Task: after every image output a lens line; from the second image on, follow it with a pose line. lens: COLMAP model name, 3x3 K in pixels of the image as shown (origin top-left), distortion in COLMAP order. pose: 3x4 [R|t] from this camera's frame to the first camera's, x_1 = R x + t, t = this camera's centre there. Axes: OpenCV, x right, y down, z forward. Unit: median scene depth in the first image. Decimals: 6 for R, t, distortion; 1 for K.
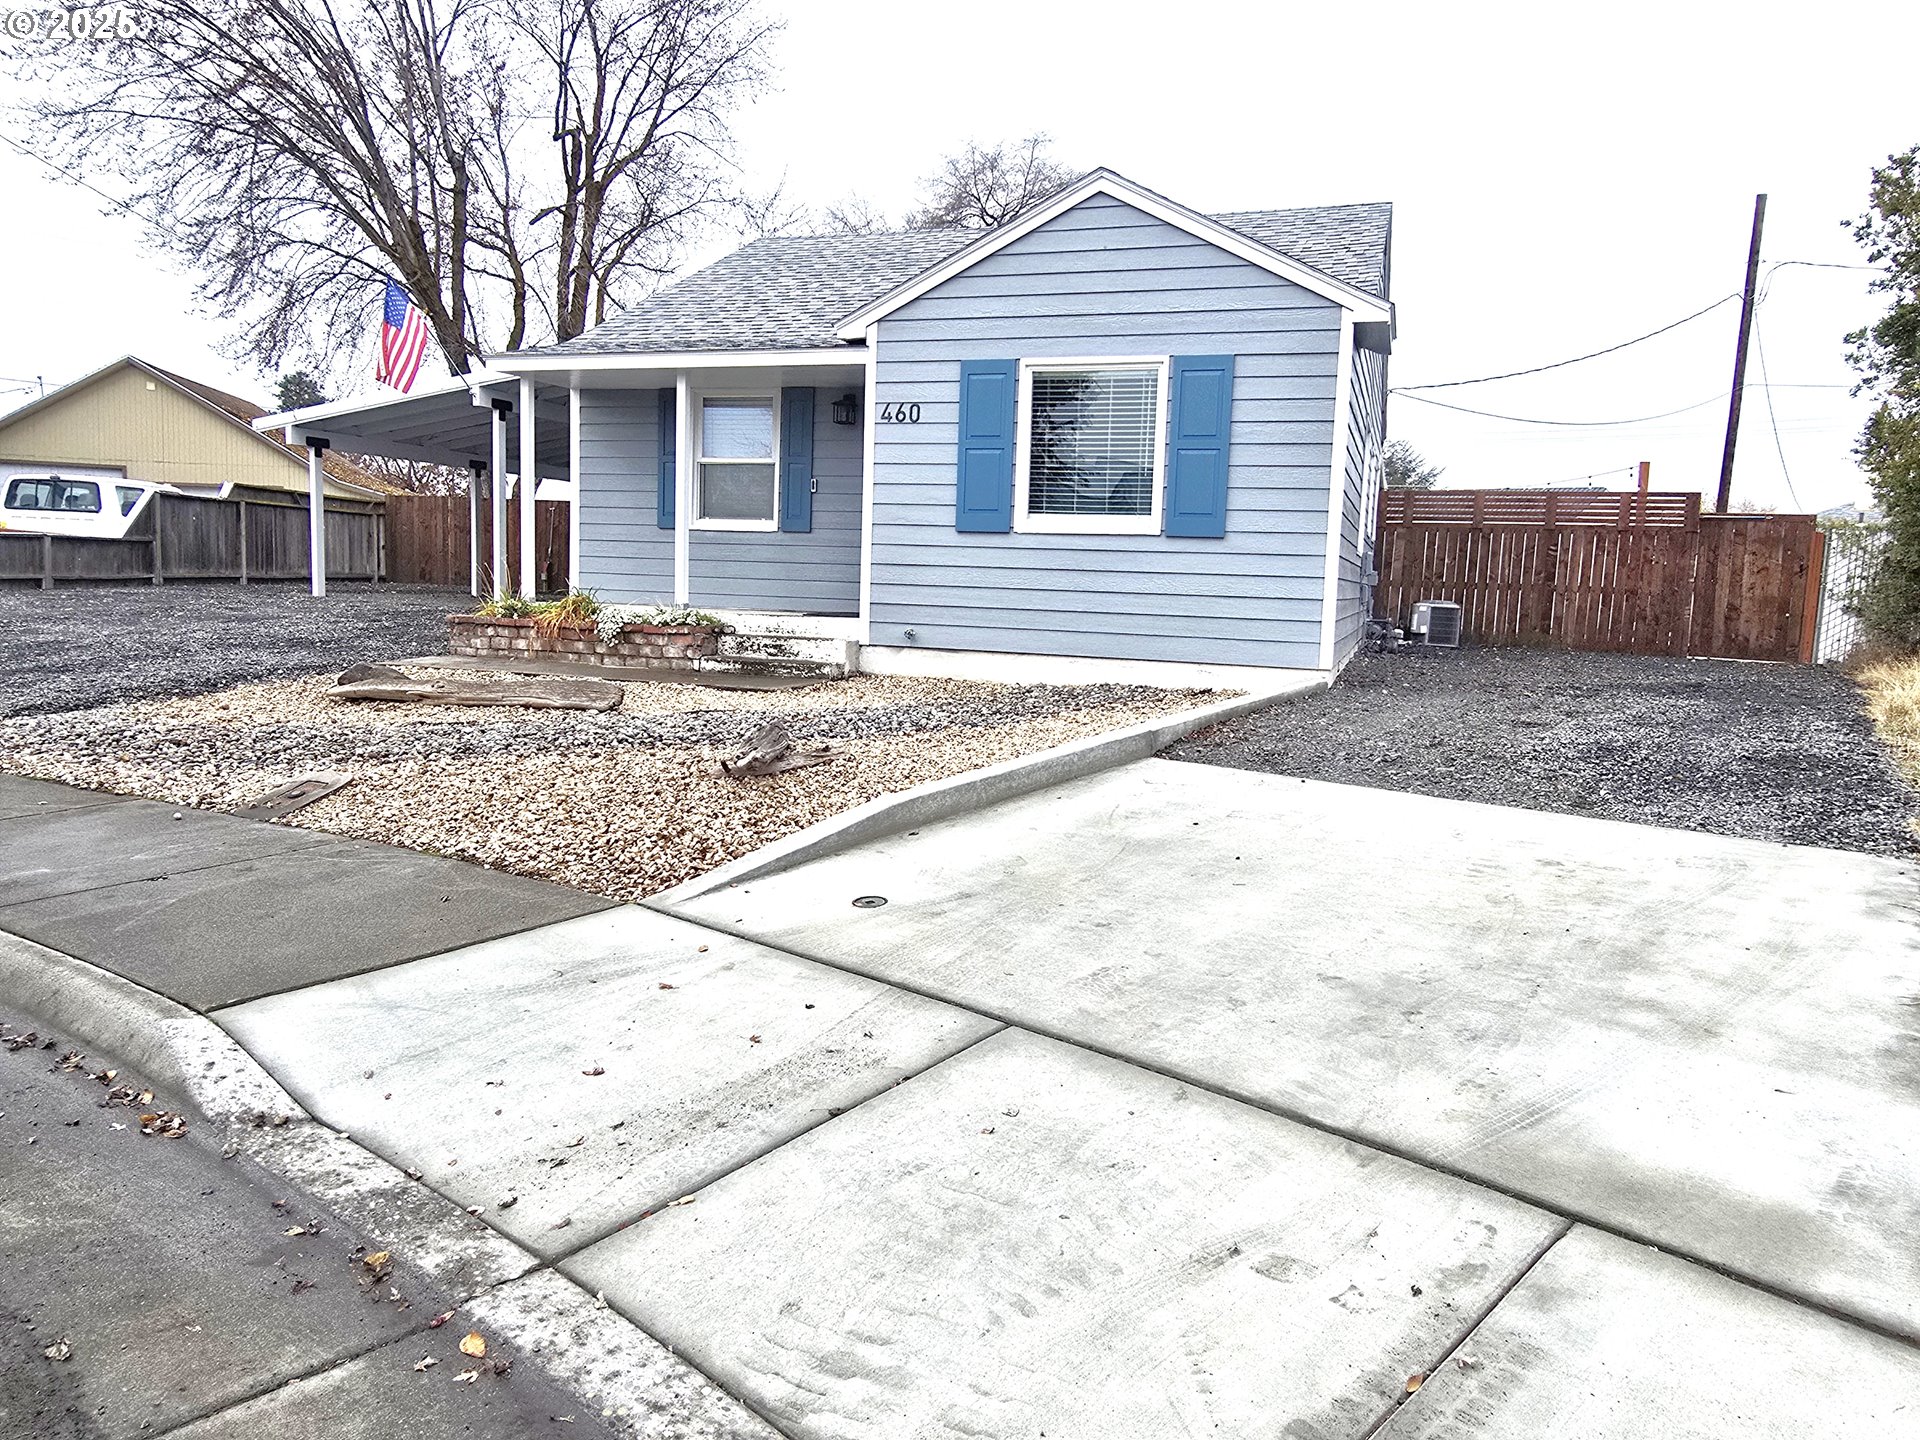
lens RADIAL K [[1308.9, 0, 975.8], [0, 1308.9, 722.1], [0, 0, 1]] dist [-0.004390, 0.003609]
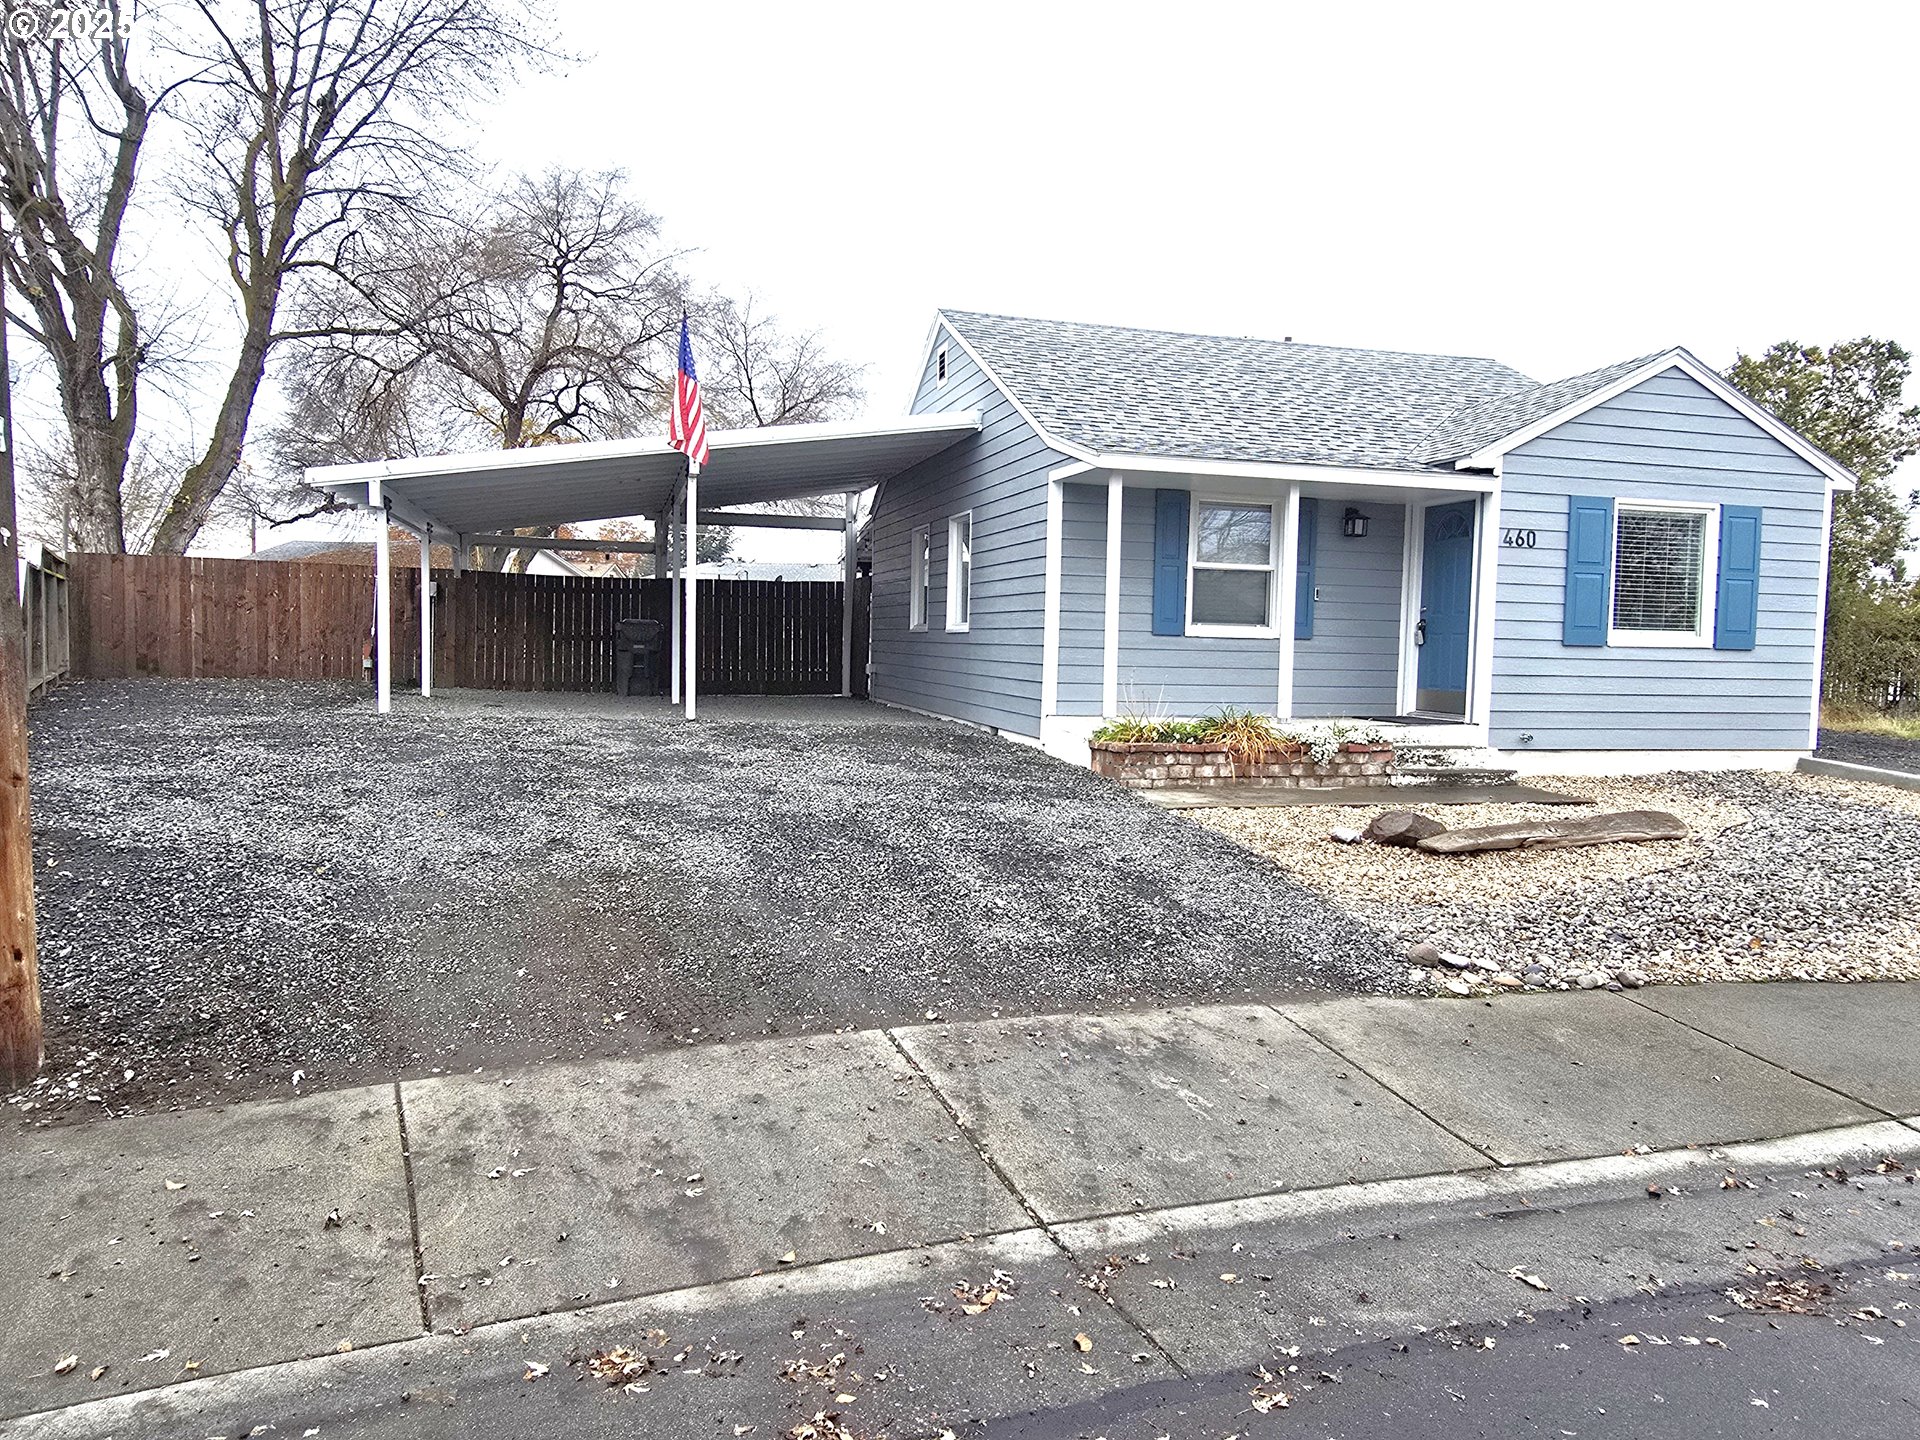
lens RADIAL K [[1308.9, 0, 975.8], [0, 1308.9, 722.1], [0, 0, 1]] dist [-0.004390, 0.003609]
pose [[0.826061, -0.051112, 0.561259, -1.041752], [0.067133, 0.997712, -0.007948, -0.102244], [-0.559568, 0.044244, 0.827602, 0.346361]]
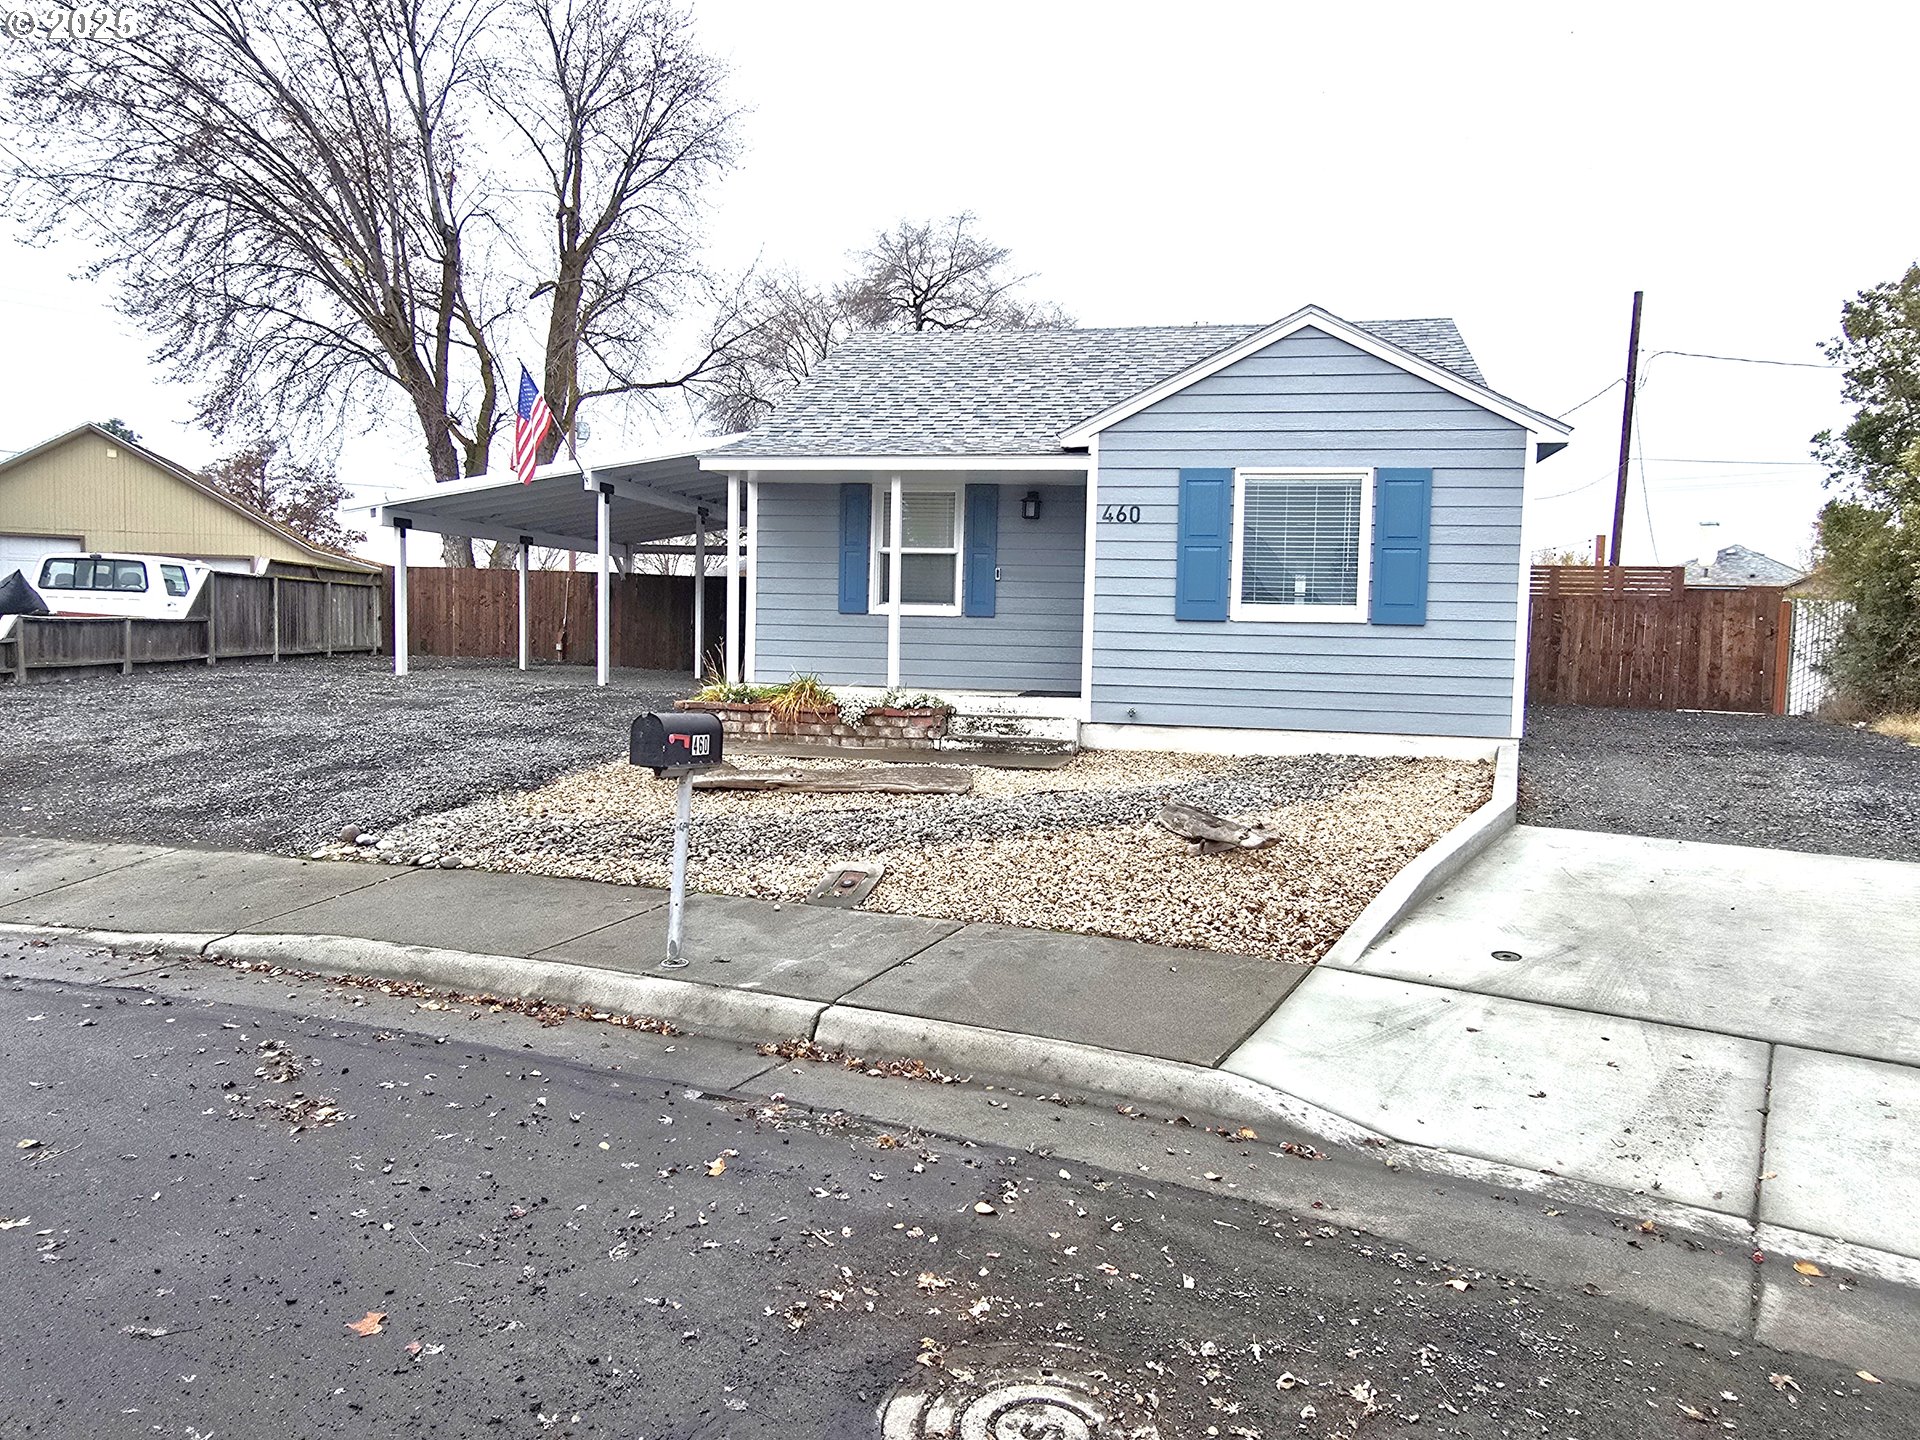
lens RADIAL K [[1308.9, 0, 975.8], [0, 1308.9, 722.1], [0, 0, 1]] dist [-0.004390, 0.003609]
pose [[0.991141, -0.021079, 0.131127, -0.323675], [0.025754, 0.999088, -0.034065, -0.024508], [-0.130290, 0.037140, 0.990780, -0.077470]]
